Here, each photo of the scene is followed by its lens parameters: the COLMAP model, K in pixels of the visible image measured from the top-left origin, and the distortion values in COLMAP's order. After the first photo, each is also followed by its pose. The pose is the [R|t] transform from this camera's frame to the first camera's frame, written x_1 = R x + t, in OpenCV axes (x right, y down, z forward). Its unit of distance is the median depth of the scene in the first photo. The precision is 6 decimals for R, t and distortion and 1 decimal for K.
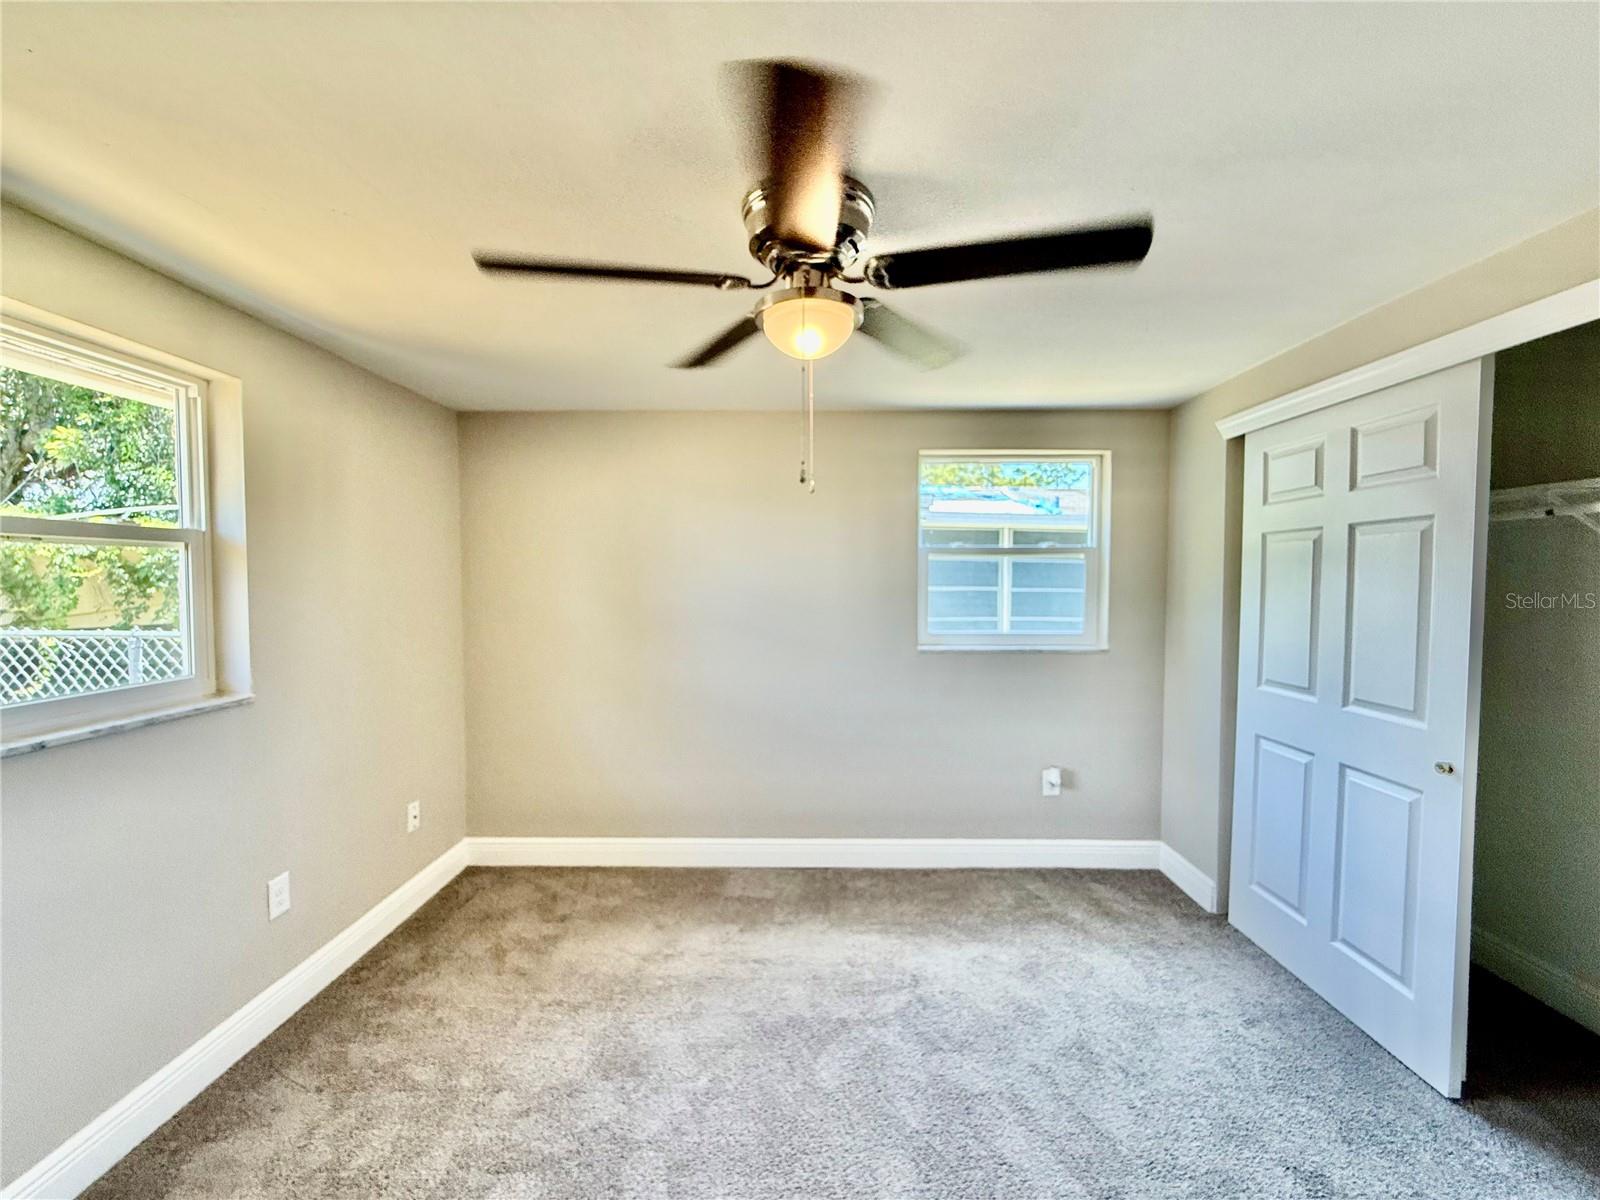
lens RADIAL K [[640.8, 0, 793.2], [0, 640.8, 599.7], [0, 0, 1]] dist [-0.000041, -0.000118]
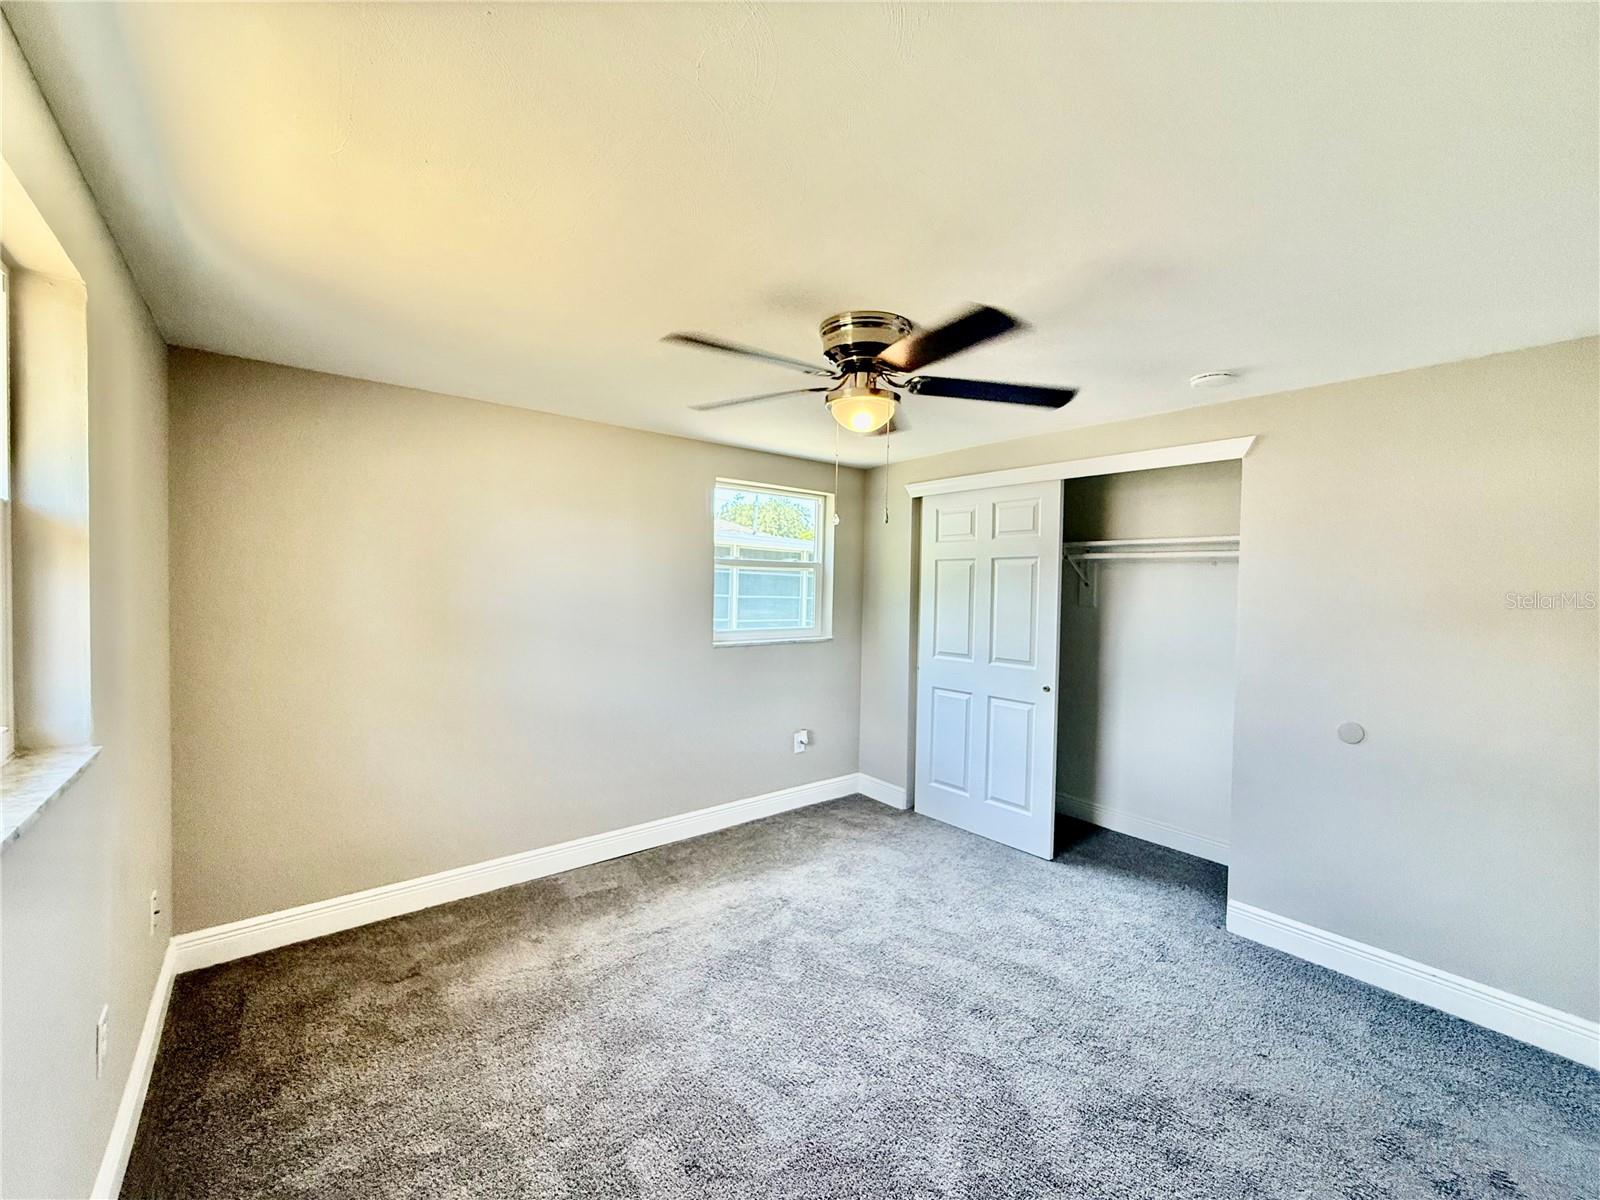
lens RADIAL K [[640.8, 0, 793.2], [0, 640.8, 599.7], [0, 0, 1]] dist [-0.000041, -0.000118]
pose [[0.769809, -0.001597, 0.638272, -0.535144], [0.004734, 0.999984, -0.003207, -0.001832], [-0.638257, 0.005490, 0.769804, 0.001940]]
